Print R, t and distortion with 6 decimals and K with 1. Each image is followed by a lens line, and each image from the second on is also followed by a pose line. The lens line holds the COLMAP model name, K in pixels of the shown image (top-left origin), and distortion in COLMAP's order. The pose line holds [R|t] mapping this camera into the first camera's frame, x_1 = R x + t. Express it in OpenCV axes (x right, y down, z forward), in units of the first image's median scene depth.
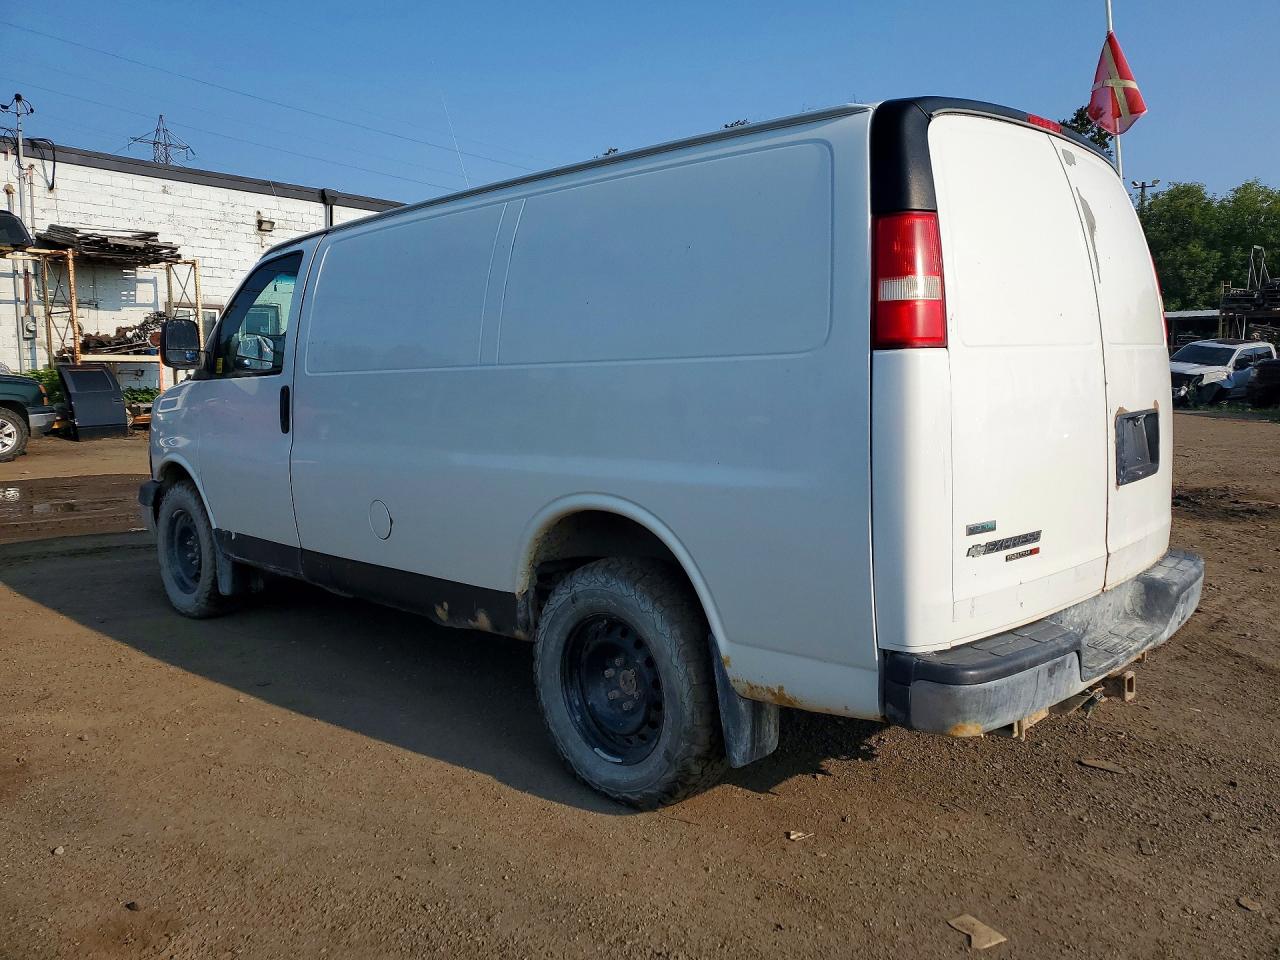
lens RADIAL K [[1123.2, 0, 640.0], [0, 1123.2, 480.0], [0, 0, 1]] dist [0.005831, -0.005262]
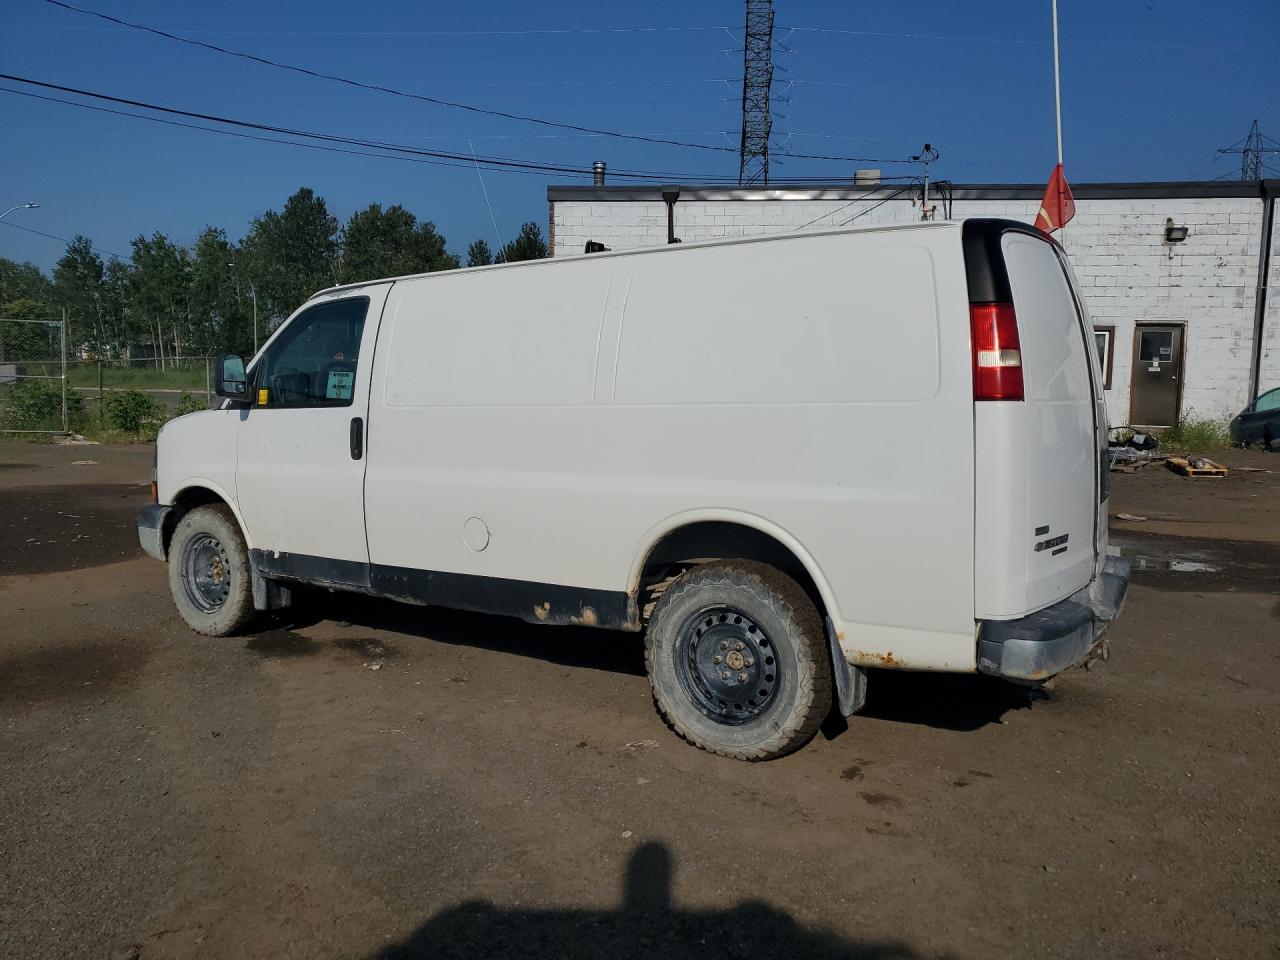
lens RADIAL K [[1123.2, 0, 640.0], [0, 1123.2, 480.0], [0, 0, 1]] dist [0.005831, -0.005262]
pose [[0.977813, 0.009159, 0.209278, -0.357488], [-0.001779, 0.999371, -0.035426, 0.022862], [-0.209471, 0.034268, 0.977214, -0.193674]]
